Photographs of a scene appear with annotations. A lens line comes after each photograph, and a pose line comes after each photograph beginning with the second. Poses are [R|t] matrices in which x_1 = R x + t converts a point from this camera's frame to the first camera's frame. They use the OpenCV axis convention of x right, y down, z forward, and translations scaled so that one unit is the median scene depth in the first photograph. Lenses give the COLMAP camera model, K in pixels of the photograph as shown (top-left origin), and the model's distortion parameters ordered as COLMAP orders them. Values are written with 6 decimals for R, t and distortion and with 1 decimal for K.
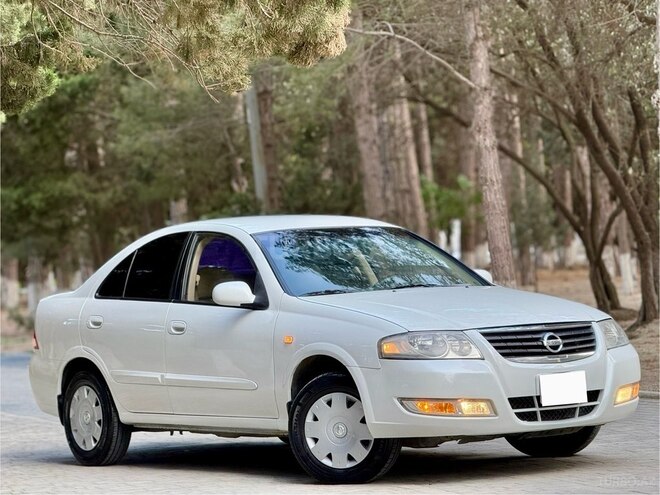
lens RADIAL K [[2425.6, 0, 330.0], [0, 2425.6, 247.5], [0, 0, 1]] dist [0.072030, 1.066072]
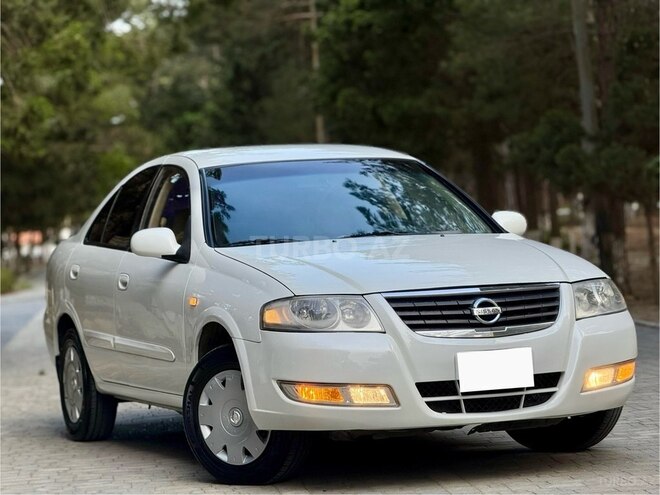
lens RADIAL K [[2425.6, 0, 330.0], [0, 2425.6, 247.5], [0, 0, 1]] dist [0.072030, 1.066072]
pose [[0.965691, 0.005188, -0.259643, 0.240640], [0.003817, 0.999409, 0.034165, -0.007363], [0.259667, -0.033984, 0.965100, 0.242531]]
